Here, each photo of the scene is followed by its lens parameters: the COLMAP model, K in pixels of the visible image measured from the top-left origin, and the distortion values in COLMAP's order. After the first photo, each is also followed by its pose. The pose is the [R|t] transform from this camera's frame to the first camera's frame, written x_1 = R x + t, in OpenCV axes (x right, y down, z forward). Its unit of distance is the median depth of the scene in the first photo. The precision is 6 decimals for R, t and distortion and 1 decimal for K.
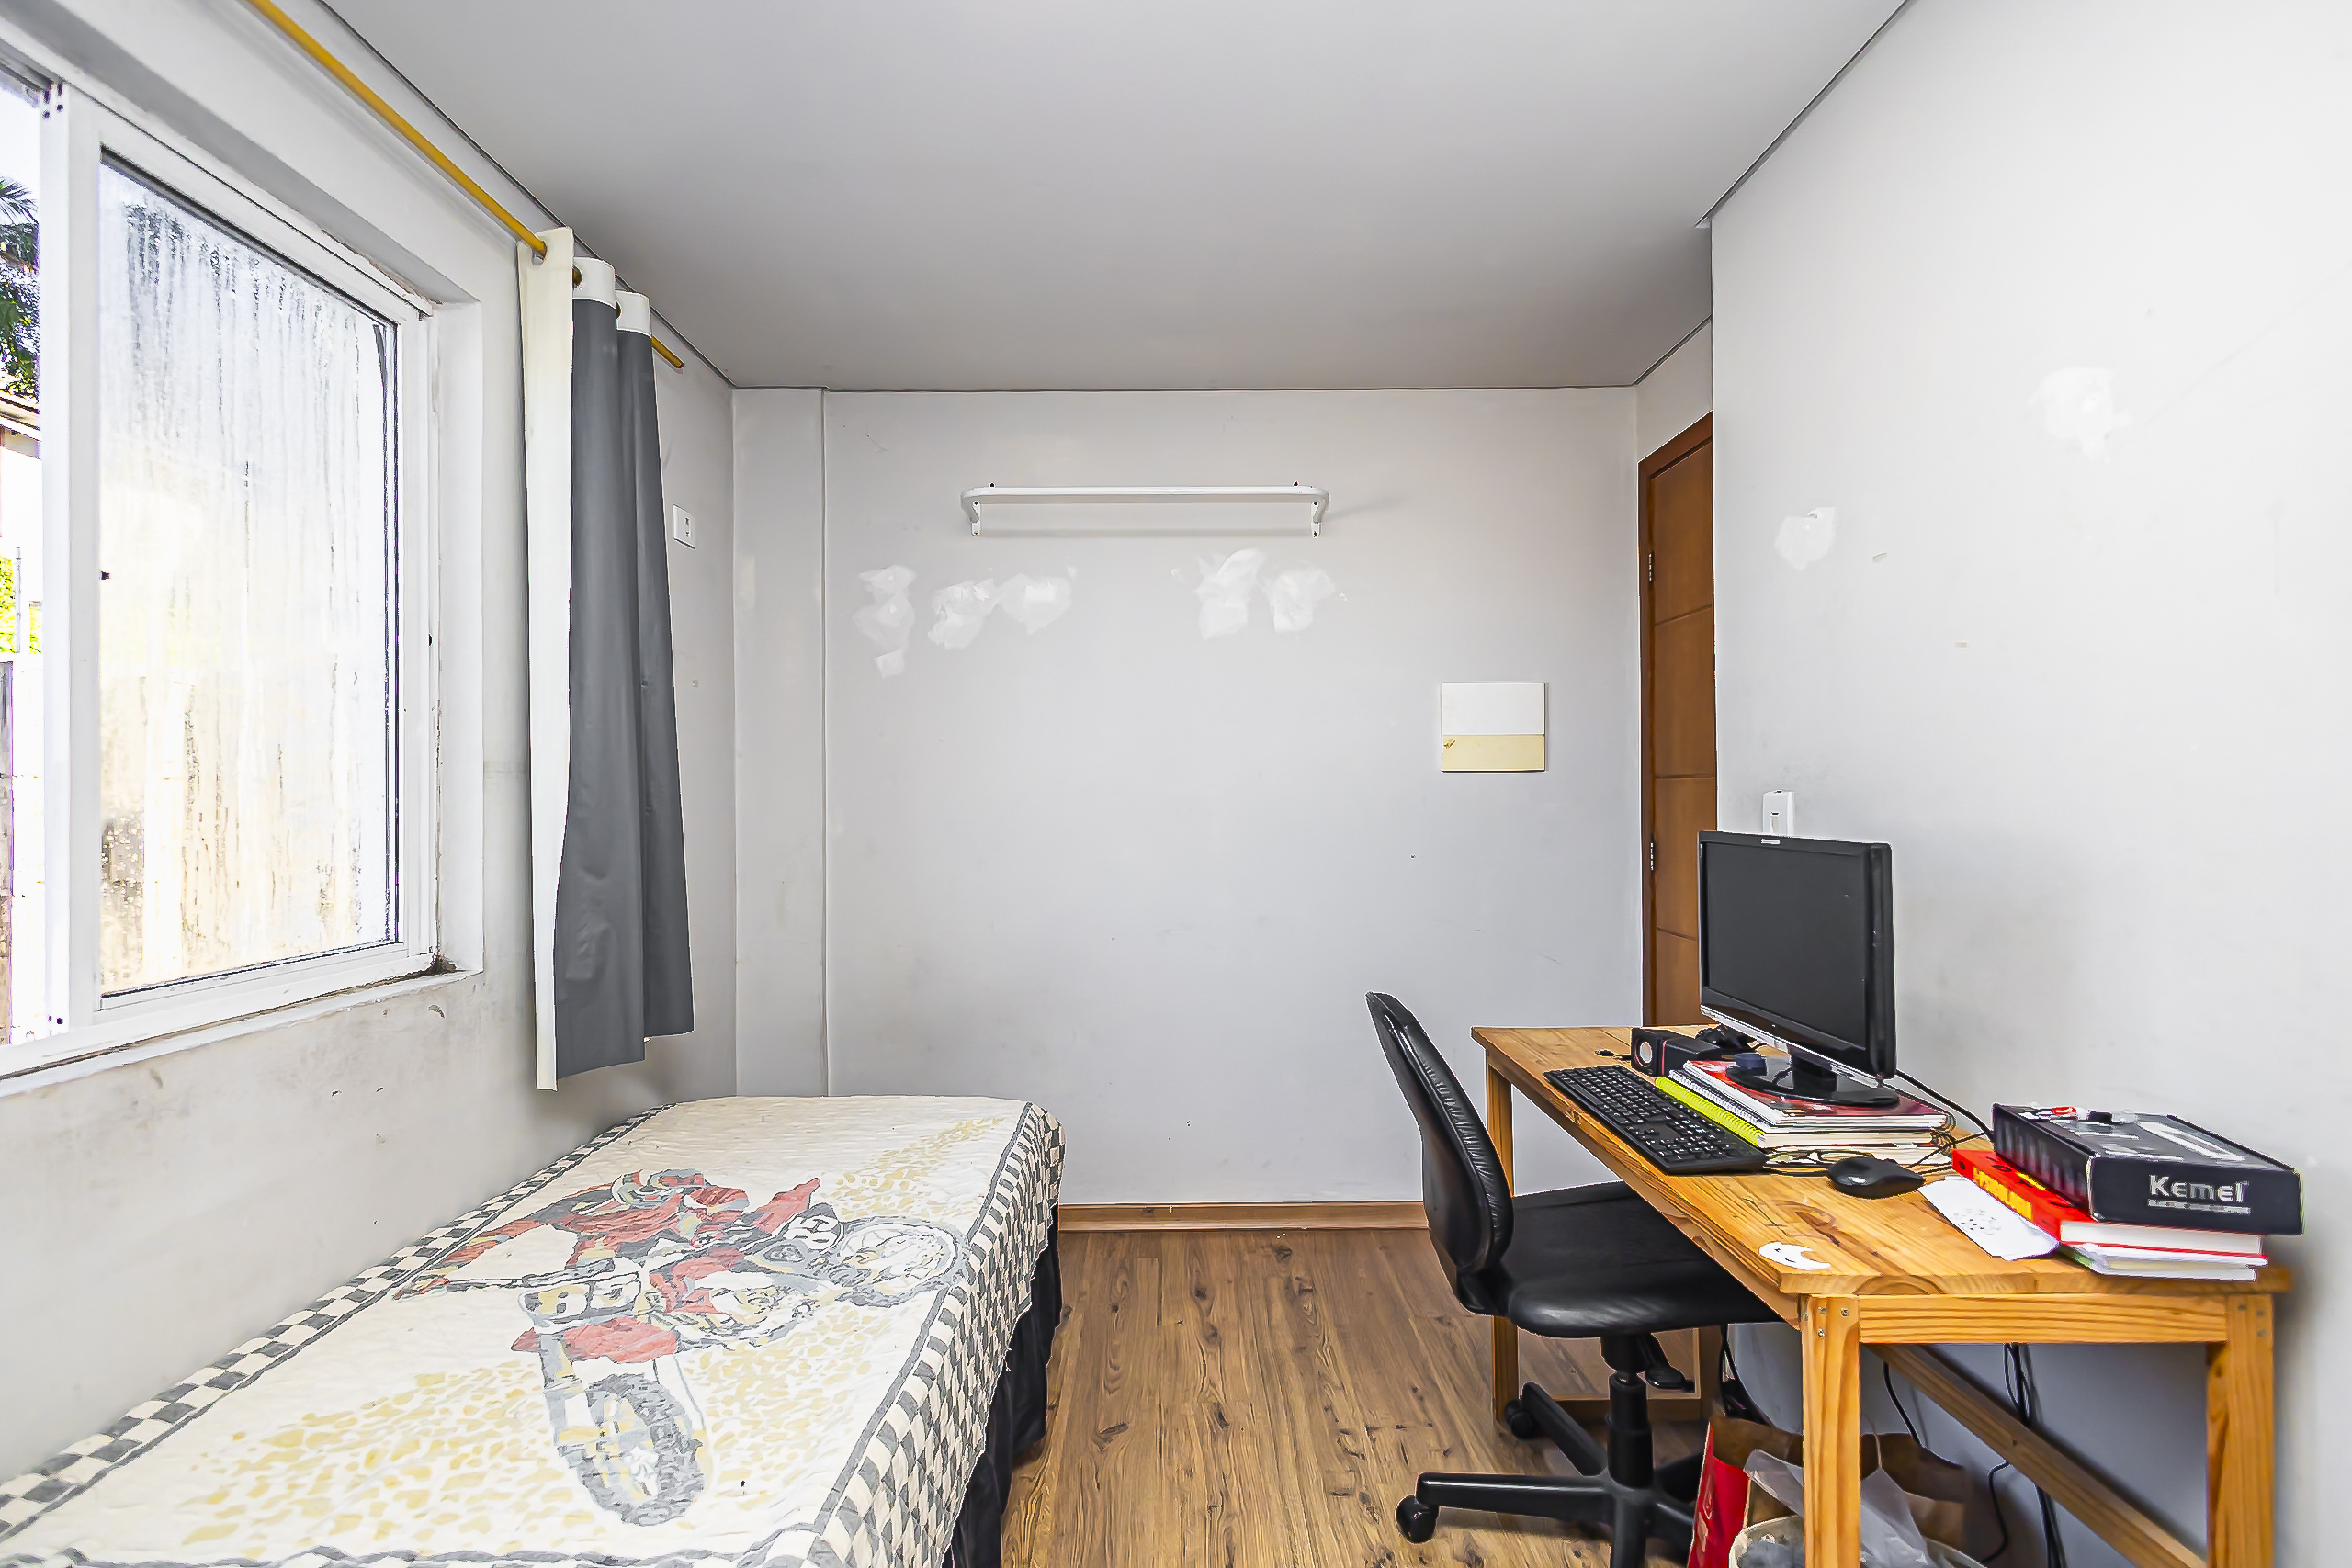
lens RADIAL K [[1075.7, 0, 1173.7], [0, 1075.7, 786.8], [0, 0, 1]] dist [0.013440, -0.004774]
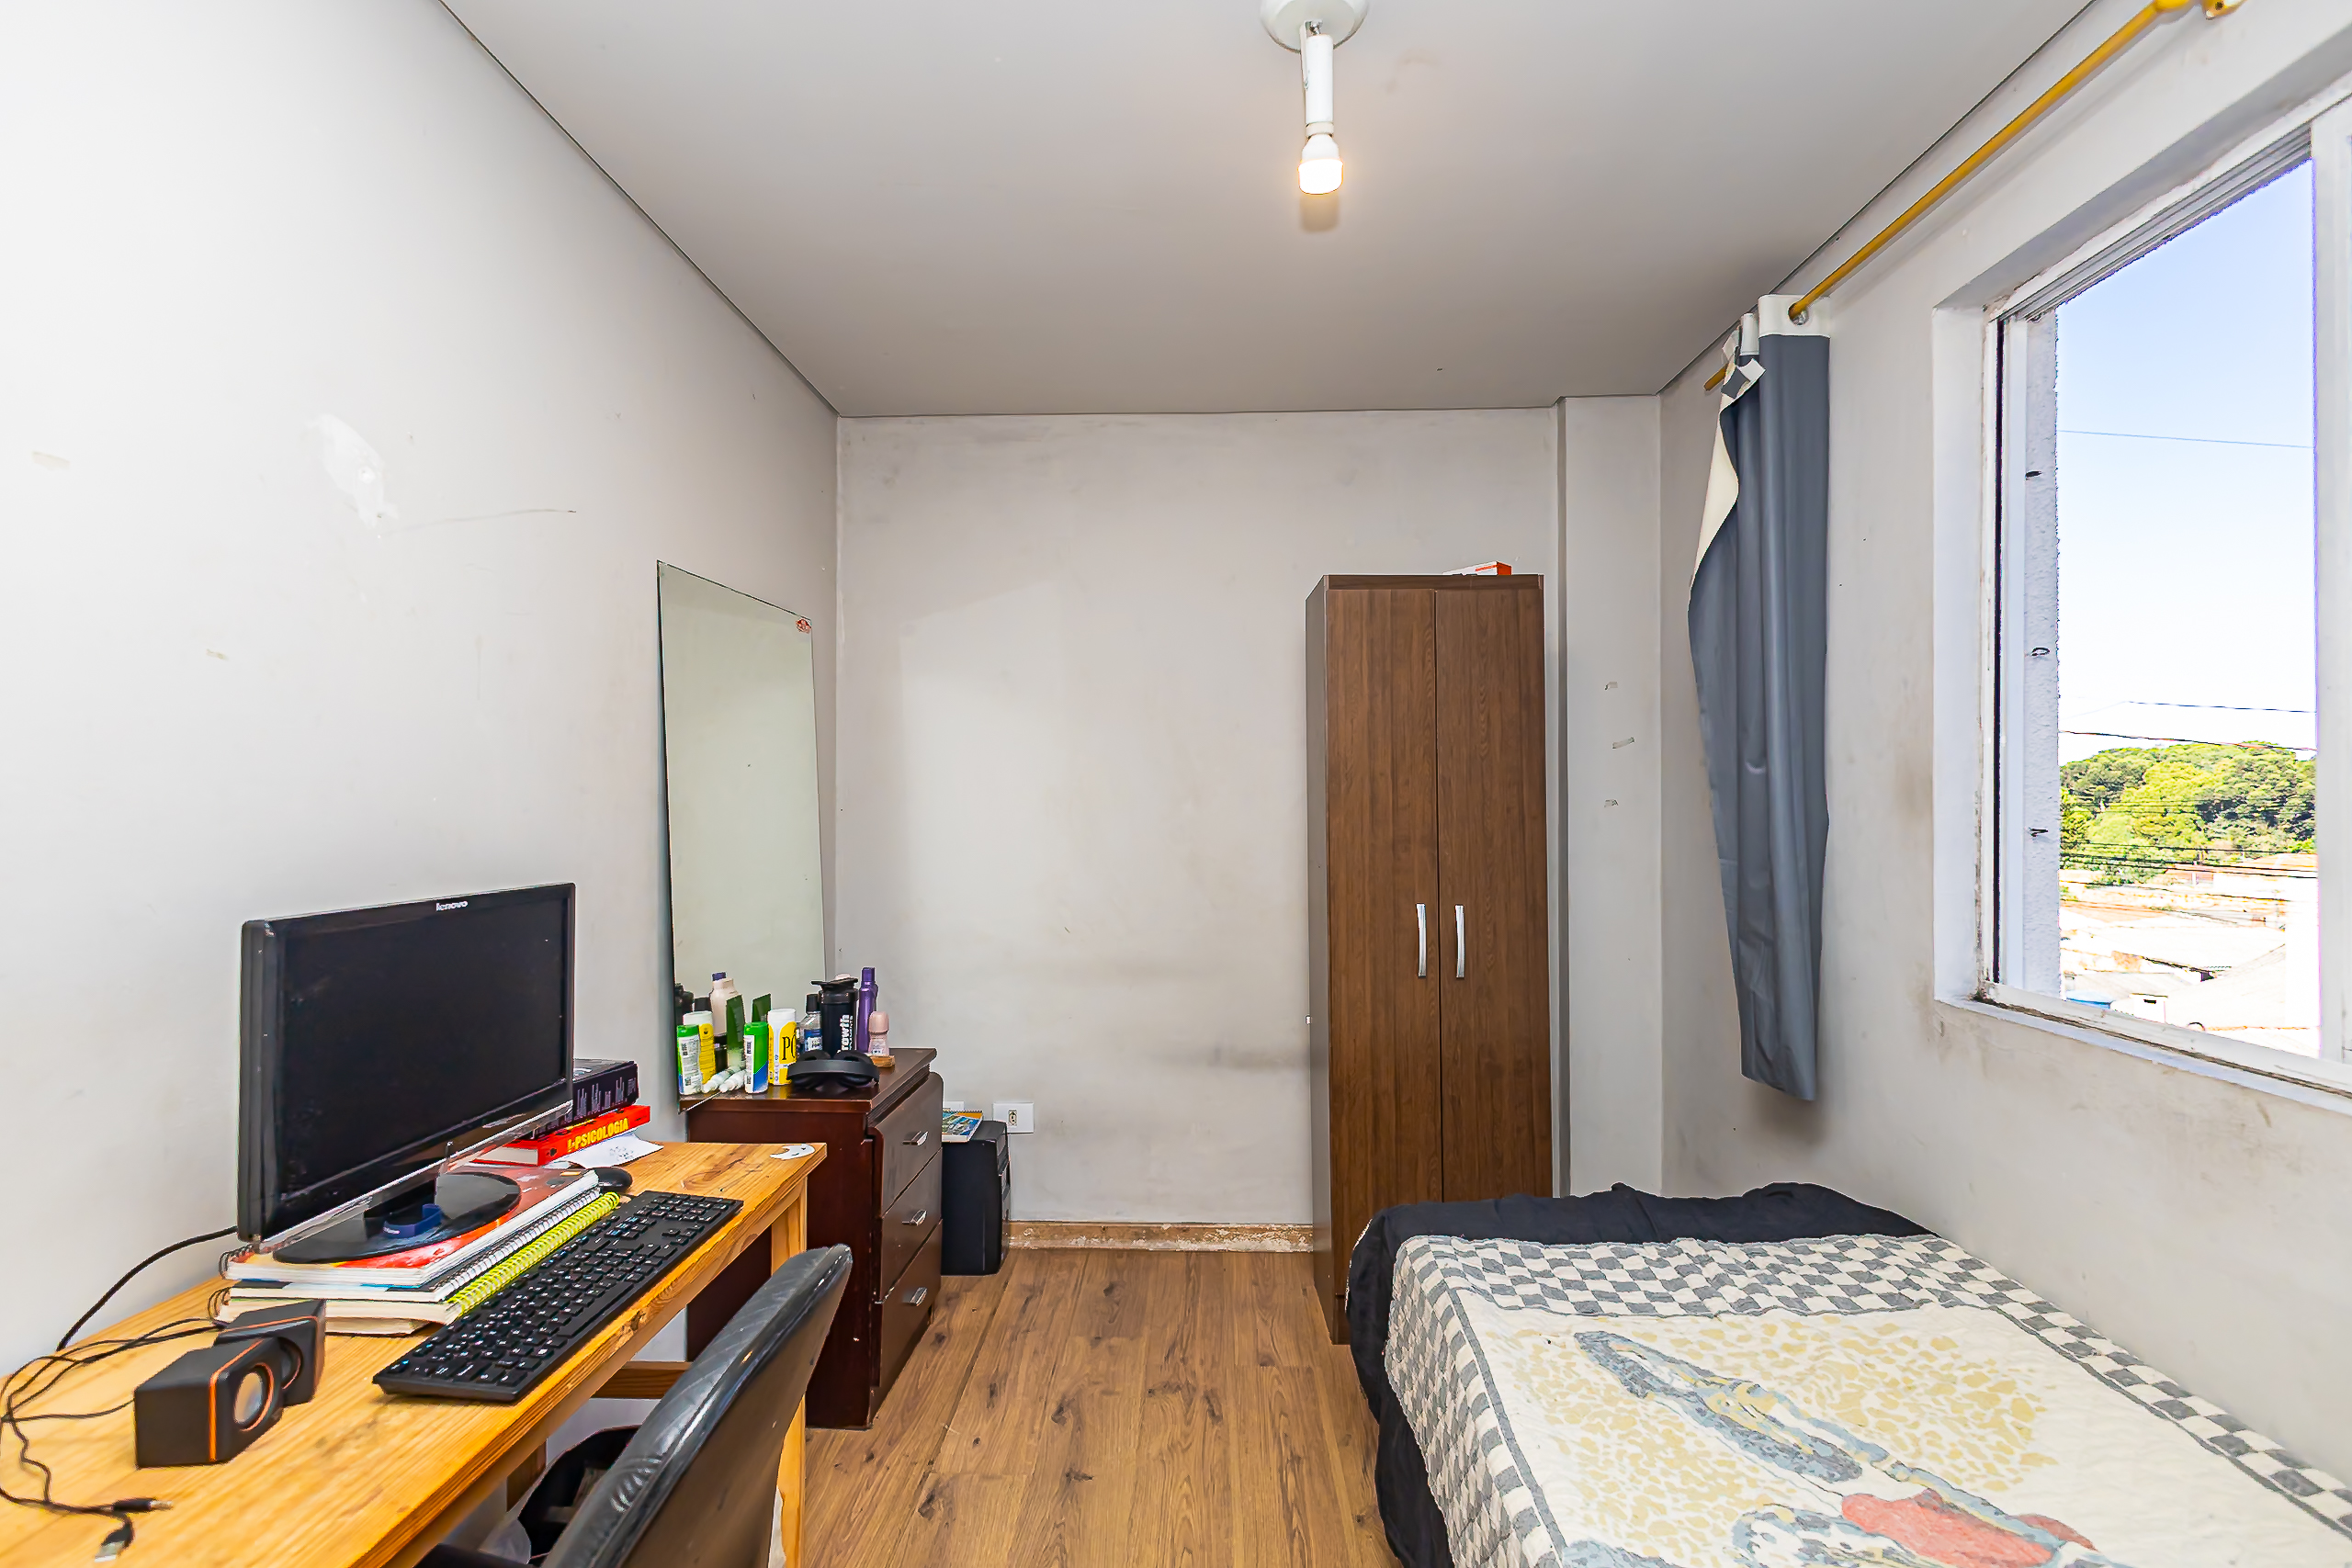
lens RADIAL K [[1075.7, 0, 1177.7], [0, 1075.7, 786.1], [0, 0, 1]] dist [0.013440, -0.004774]
pose [[-0.999398, 0.009262, 0.033428, 0.005990], [0.008623, 0.999779, -0.019195, -0.011879], [-0.033598, -0.018895, -0.999257, 1.401242]]
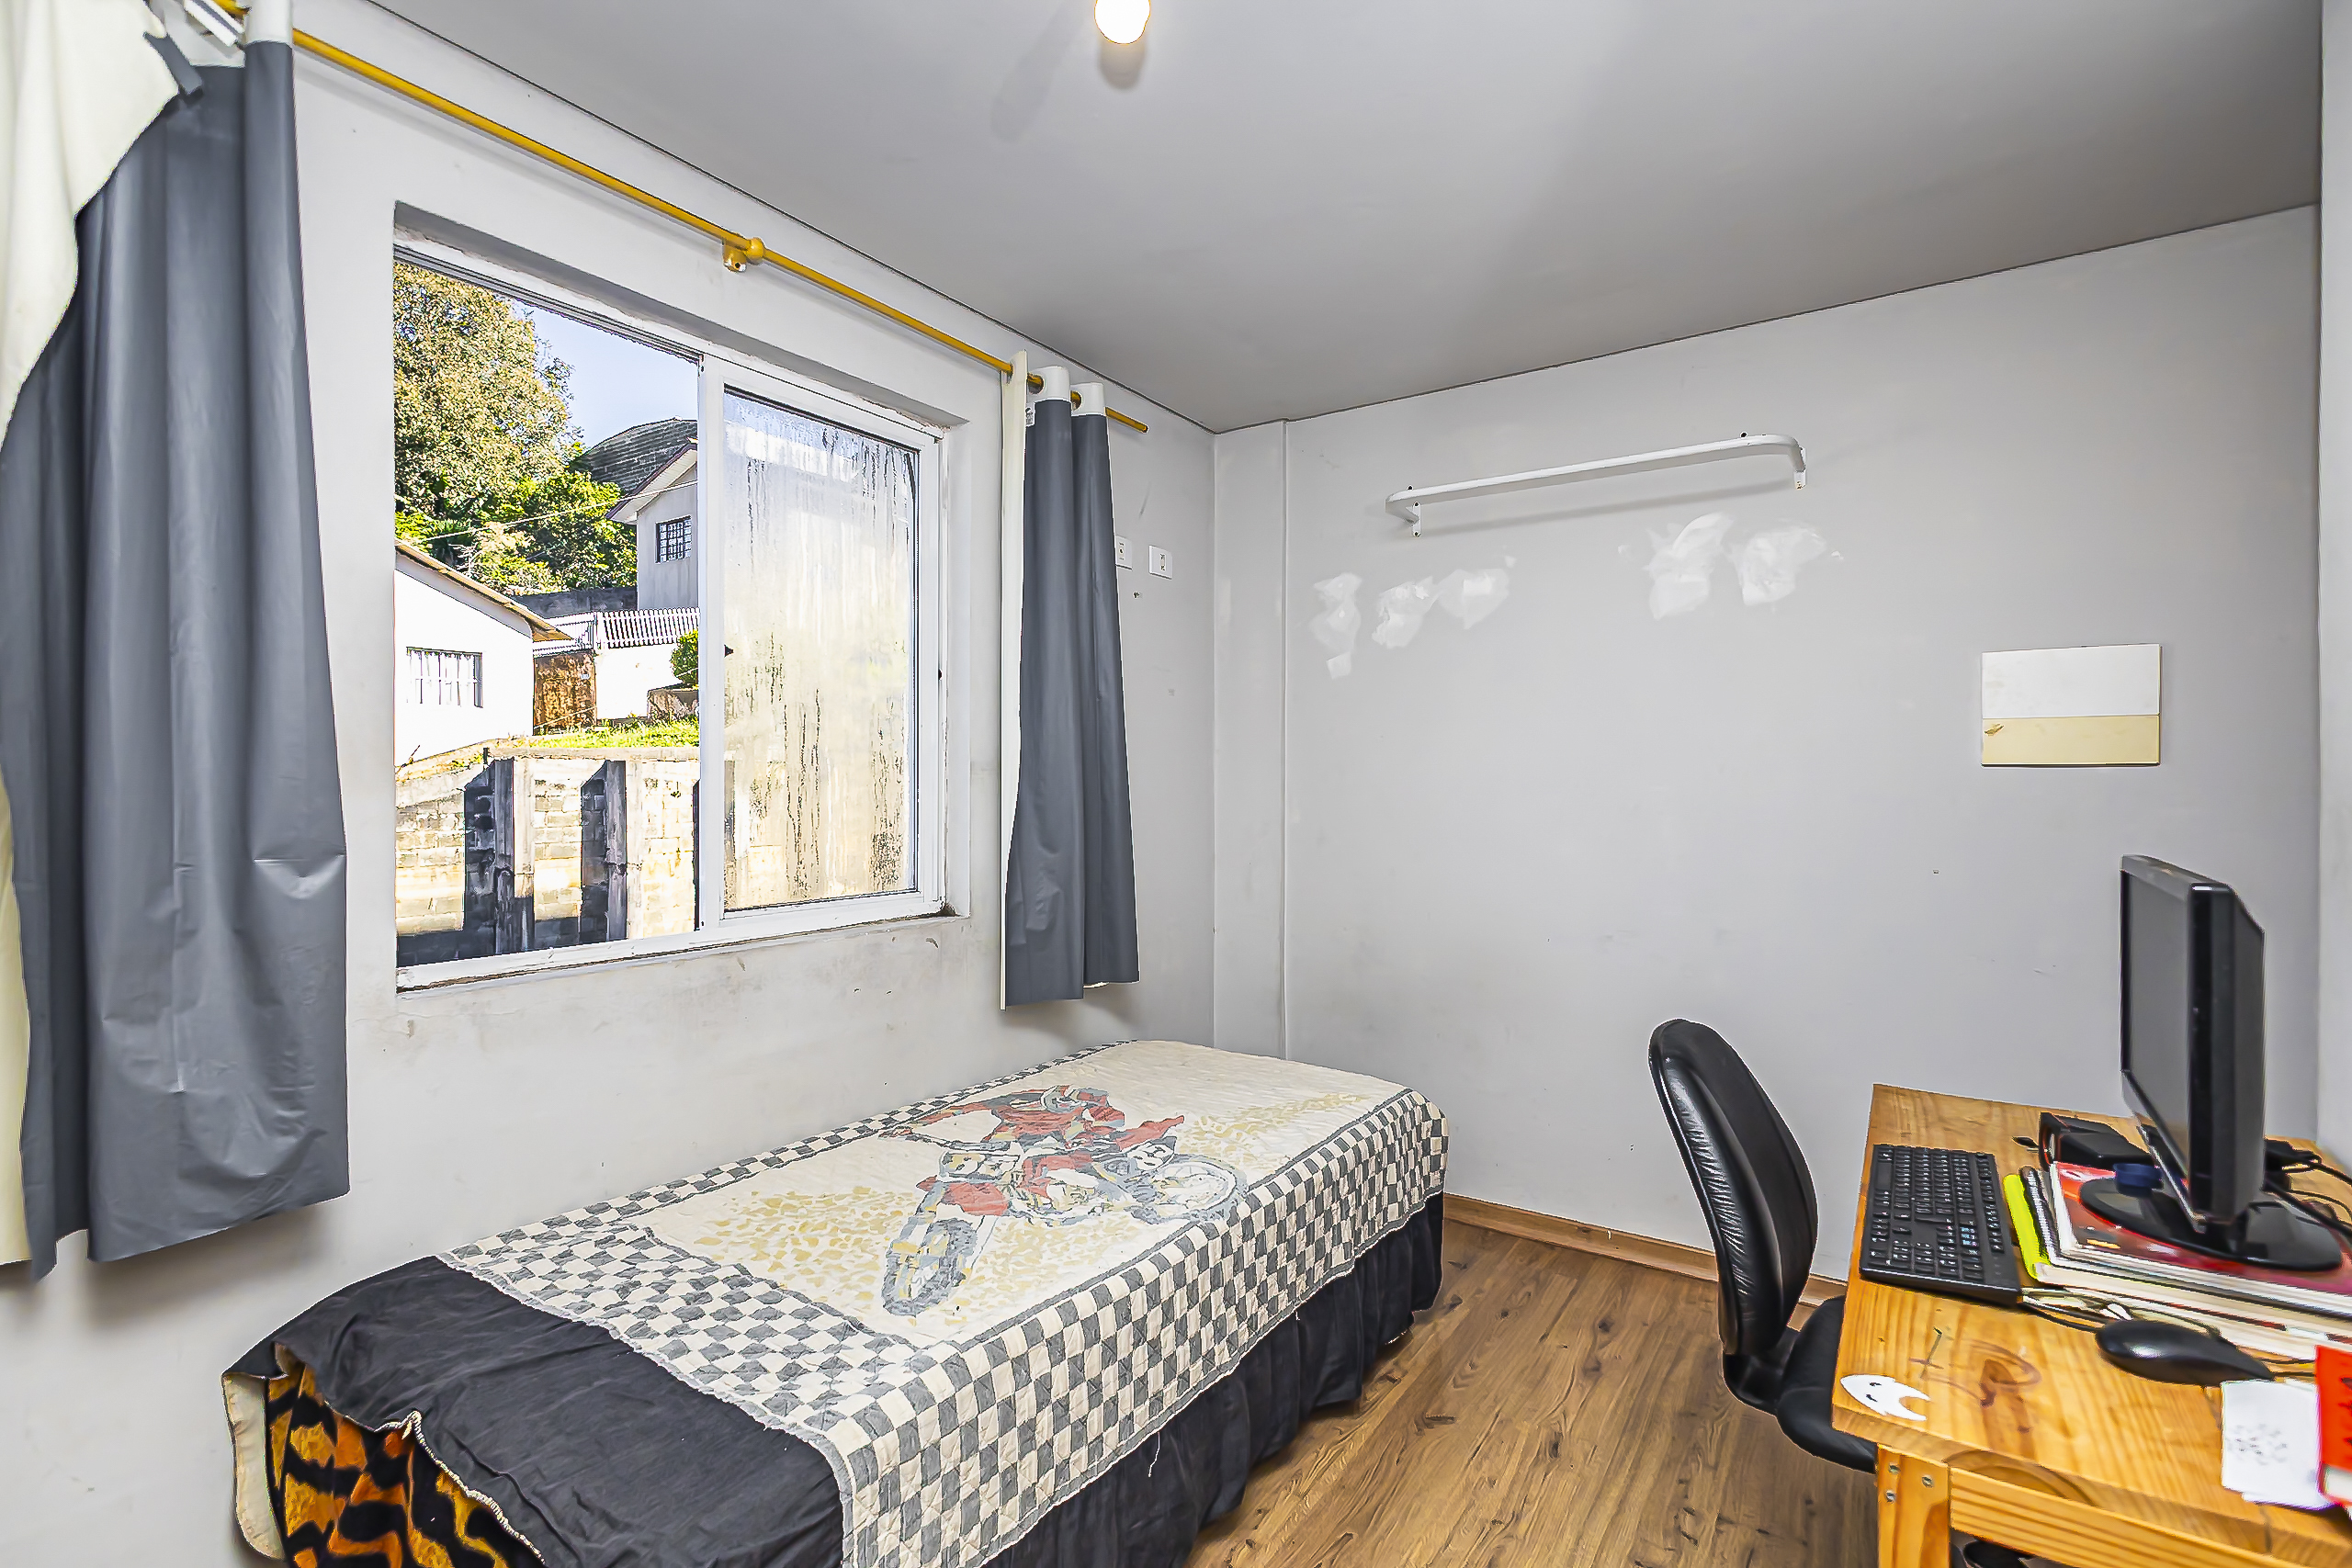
lens RADIAL K [[1075.7, 0, 1173.8], [0, 1075.7, 786.7], [0, 0, 1]] dist [0.013440, -0.004774]
pose [[0.826480, 0.010679, -0.562864, 0.337041], [-0.003439, 0.999897, 0.013921, -0.012693], [0.562955, -0.009570, 0.826432, 0.030875]]
